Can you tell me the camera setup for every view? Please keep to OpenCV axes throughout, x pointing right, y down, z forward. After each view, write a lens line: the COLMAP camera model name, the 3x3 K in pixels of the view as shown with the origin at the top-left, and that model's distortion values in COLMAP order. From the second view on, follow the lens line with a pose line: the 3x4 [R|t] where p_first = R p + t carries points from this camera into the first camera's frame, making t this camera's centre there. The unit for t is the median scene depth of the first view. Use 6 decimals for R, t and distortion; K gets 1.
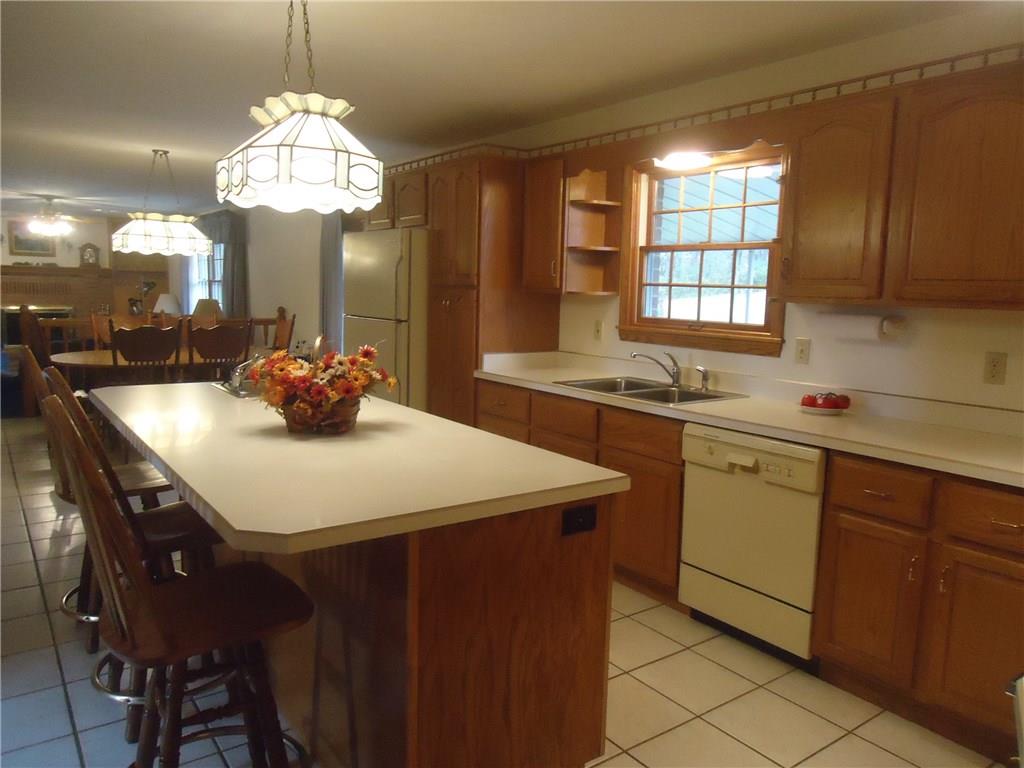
lens RADIAL K [[743.5, 0, 512.0], [0, 743.5, 384.0], [0, 0, 1]] dist [-0.002740, -0.003299]
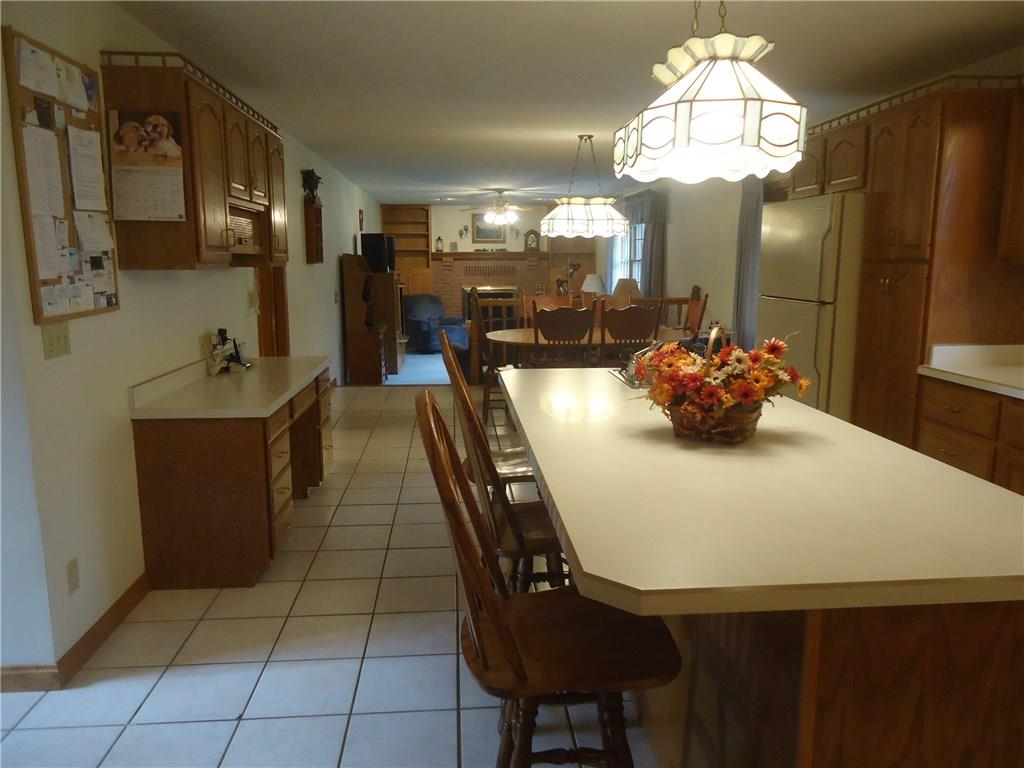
lens RADIAL K [[743.5, 0, 512.0], [0, 743.5, 384.0], [0, 0, 1]] dist [-0.002740, -0.003299]
pose [[0.852825, 0.057575, -0.519013, -0.009016], [-0.041363, 0.998228, 0.042770, -0.016754], [0.520556, -0.015007, 0.853696, 0.099758]]
